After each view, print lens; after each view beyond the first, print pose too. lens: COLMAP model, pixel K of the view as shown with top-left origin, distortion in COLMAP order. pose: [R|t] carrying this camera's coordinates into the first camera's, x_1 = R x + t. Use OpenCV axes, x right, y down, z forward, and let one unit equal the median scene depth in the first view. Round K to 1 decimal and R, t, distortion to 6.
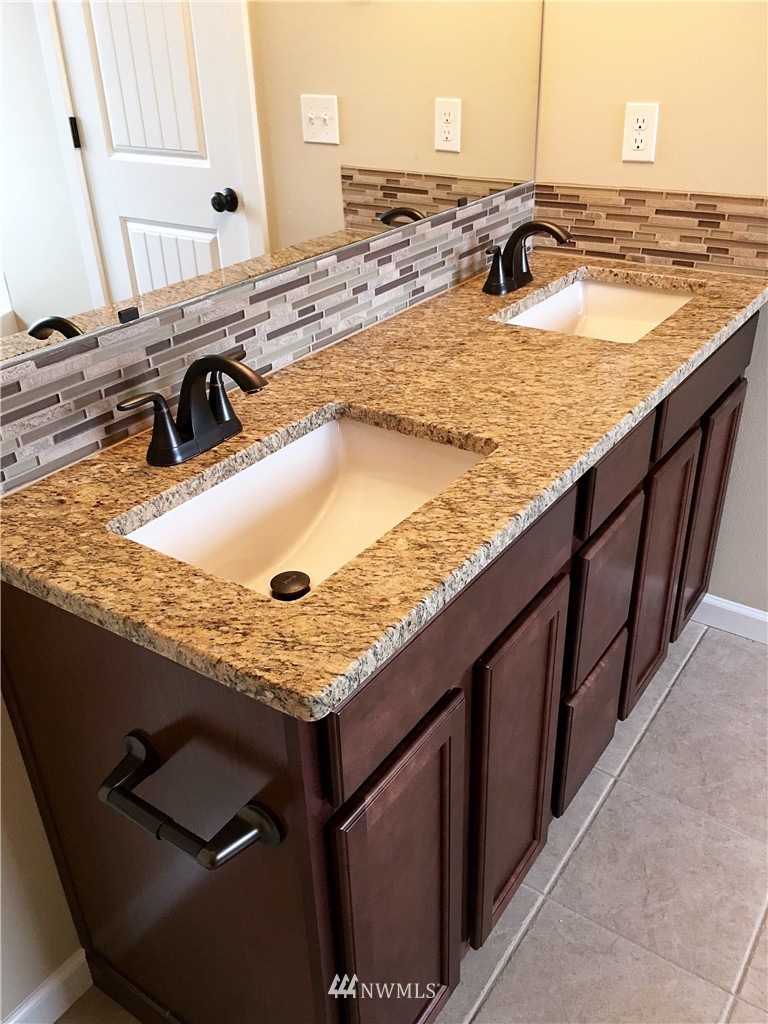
lens RADIAL K [[875.5, 0, 386.7], [0, 875.5, 515.8], [0, 0, 1]] dist [0.061219, -0.082765]
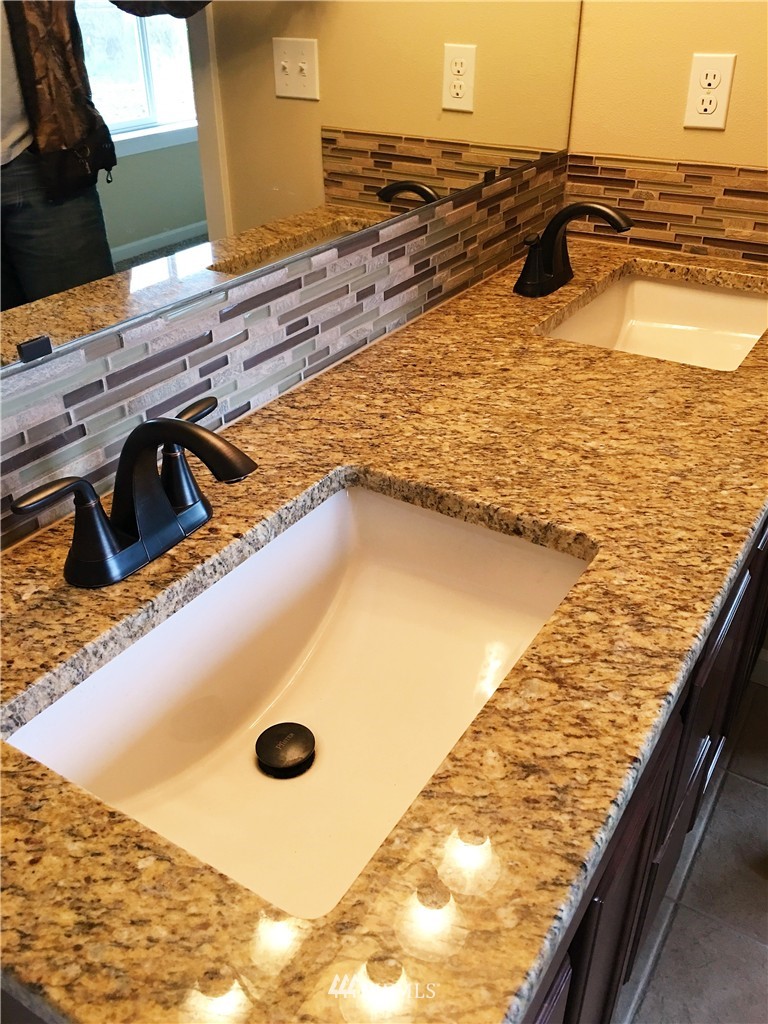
lens RADIAL K [[875.5, 0, 385.8], [0, 875.5, 506.1], [0, 0, 1]] dist [0.061219, -0.082765]
pose [[0.998654, -0.001864, 0.051826, -0.063639], [0.000624, 0.999714, 0.023923, -0.116035], [-0.051855, -0.023859, 0.998370, 0.307409]]
